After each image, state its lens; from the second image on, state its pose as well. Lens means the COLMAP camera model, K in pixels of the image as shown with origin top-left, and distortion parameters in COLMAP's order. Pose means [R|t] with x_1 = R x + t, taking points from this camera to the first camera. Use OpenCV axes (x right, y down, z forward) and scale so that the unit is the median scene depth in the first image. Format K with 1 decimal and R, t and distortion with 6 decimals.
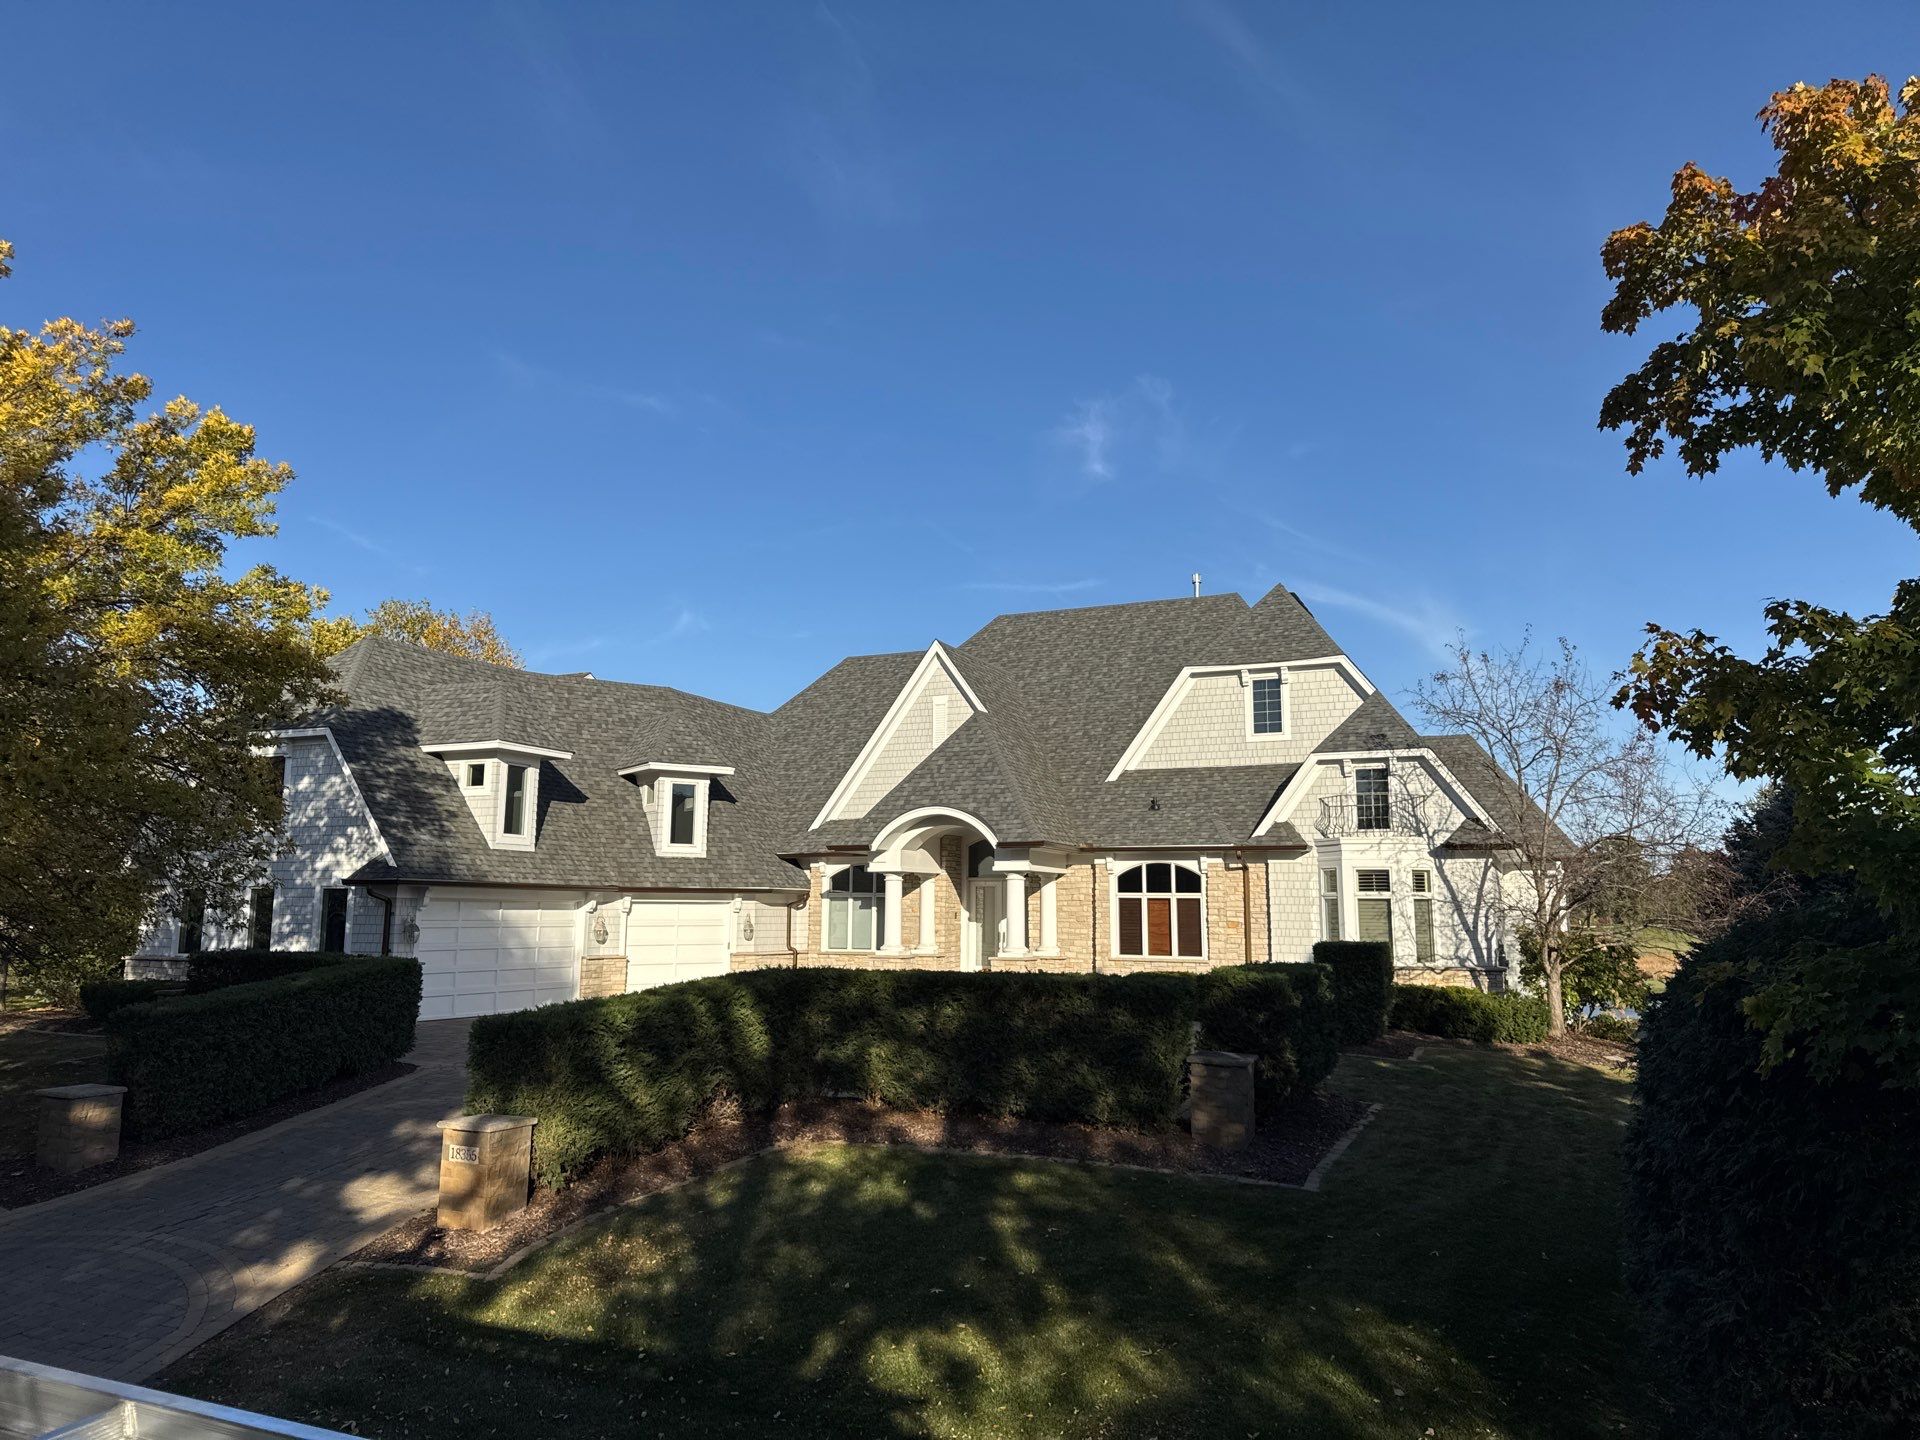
lens RADIAL K [[1367.5, 0, 960.0], [0, 1367.5, 720.0], [0, 0, 1]] dist [0.193220, -0.255016]
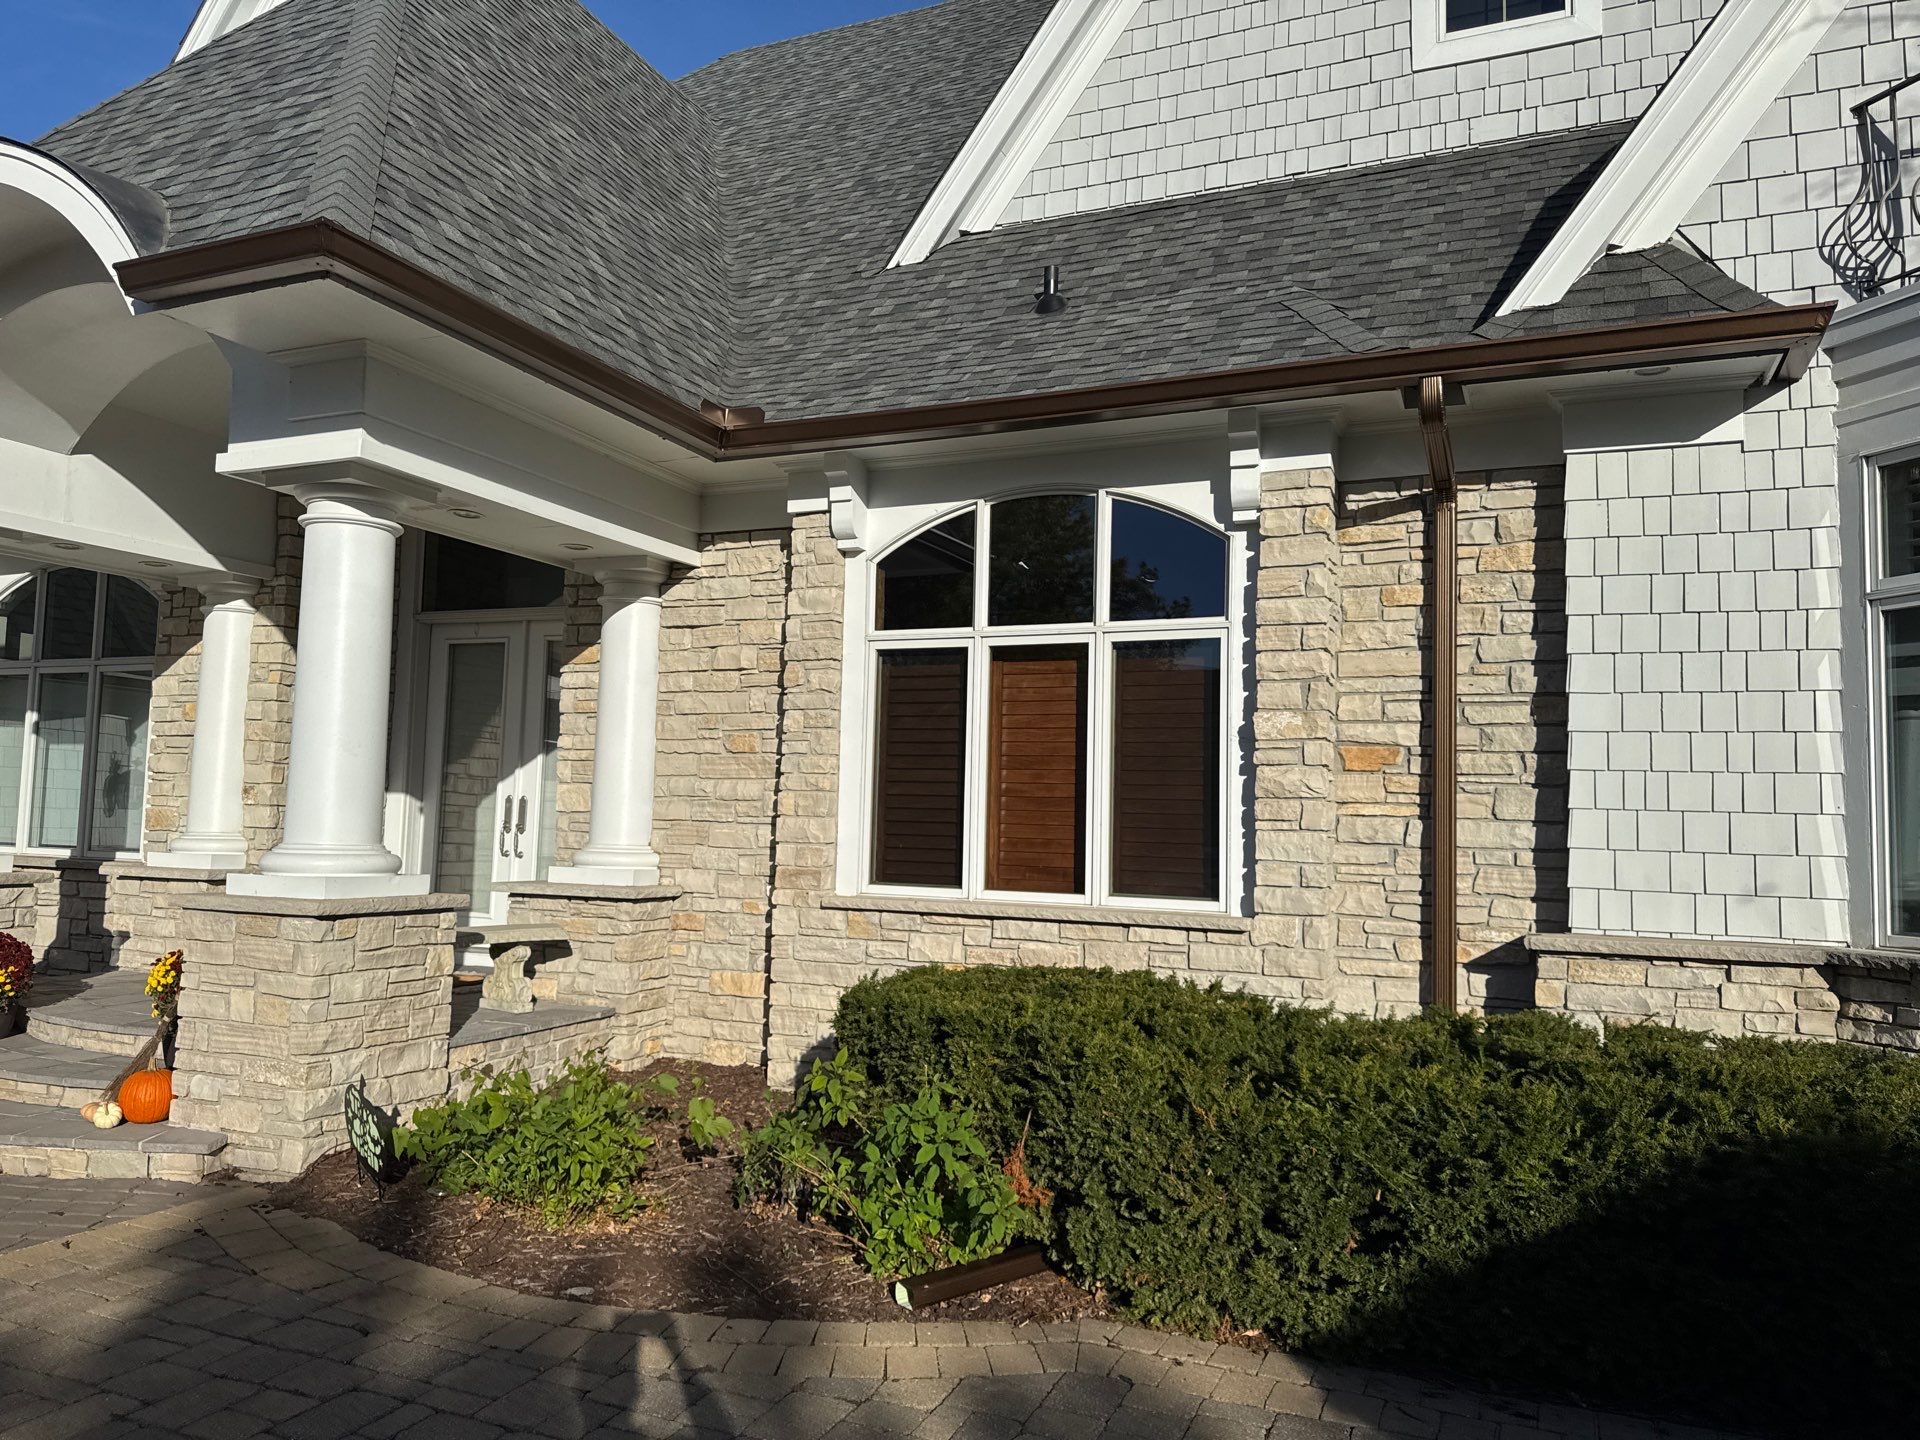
lens RADIAL K [[1367.5, 0, 960.0], [0, 1367.5, 720.0], [0, 0, 1]] dist [0.193220, -0.255016]
pose [[0.999850, 0.013119, 0.011291, 0.127921], [-0.013939, 0.997022, 0.075847, 0.123964], [-0.010262, -0.075993, 0.997056, 0.766118]]
